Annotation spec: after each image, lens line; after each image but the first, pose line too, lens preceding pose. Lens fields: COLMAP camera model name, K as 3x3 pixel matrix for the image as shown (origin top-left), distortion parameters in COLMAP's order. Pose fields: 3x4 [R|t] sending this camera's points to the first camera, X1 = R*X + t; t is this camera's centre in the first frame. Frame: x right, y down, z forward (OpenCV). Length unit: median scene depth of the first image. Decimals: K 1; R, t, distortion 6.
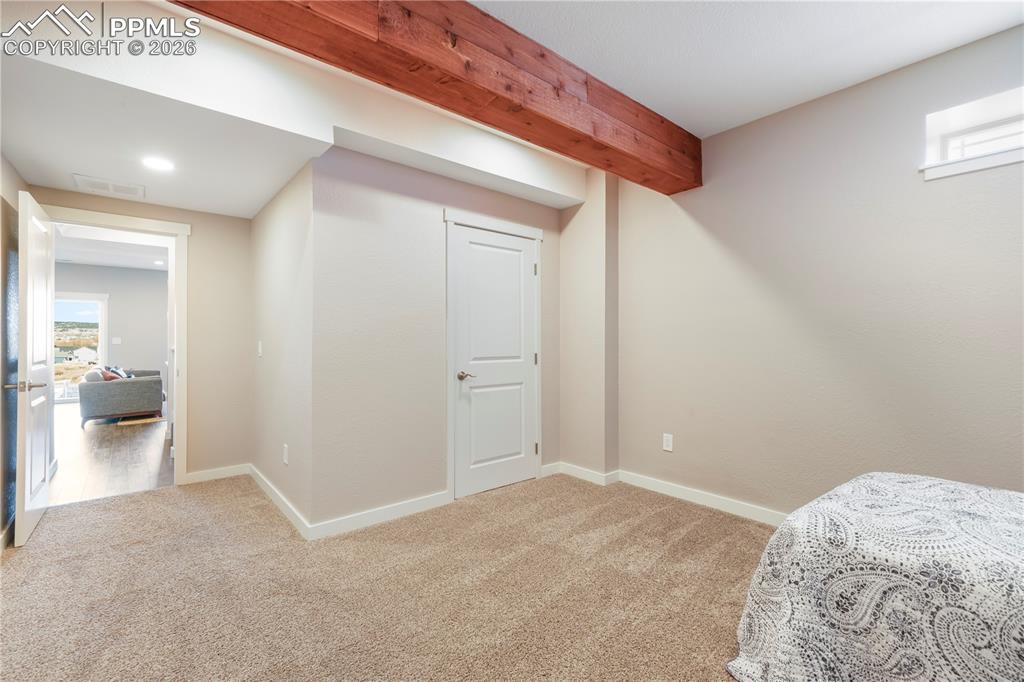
lens RADIAL K [[440.8, 0, 508.8], [0, 440.8, 336.3], [0, 0, 1]] dist [0.003628, -0.000923]
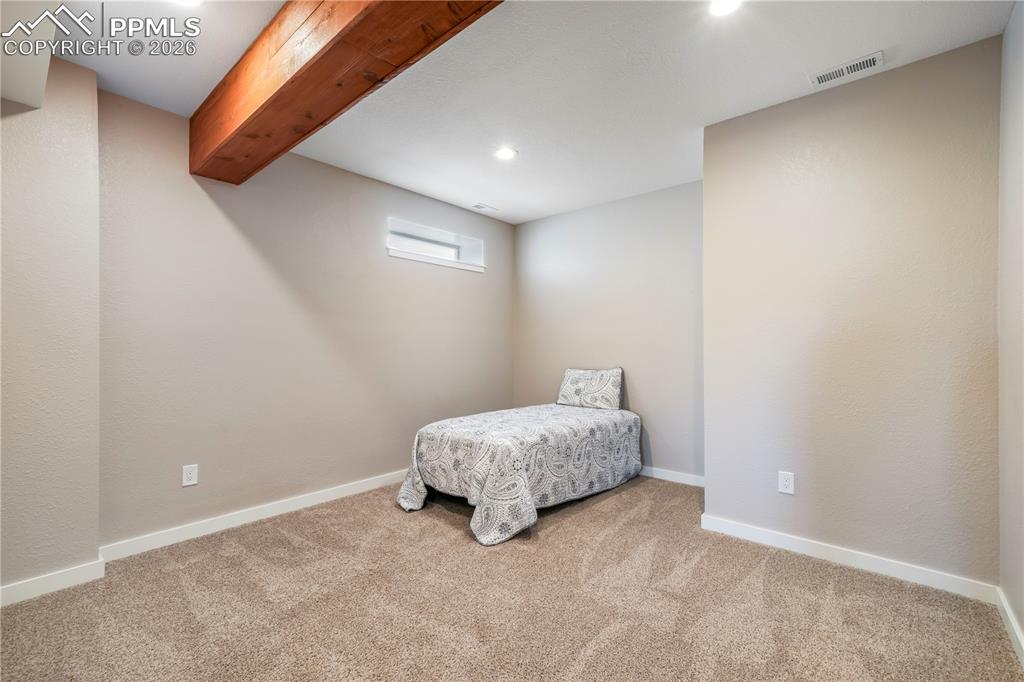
lens RADIAL K [[440.8, 0, 508.3], [0, 440.8, 347.6], [0, 0, 1]] dist [0.003628, -0.000923]
pose [[-0.149258, -0.000001, 0.988798, -0.671191], [-0.007860, 0.999968, -0.001185, -0.000074], [-0.988767, -0.007949, -0.149253, 0.671071]]
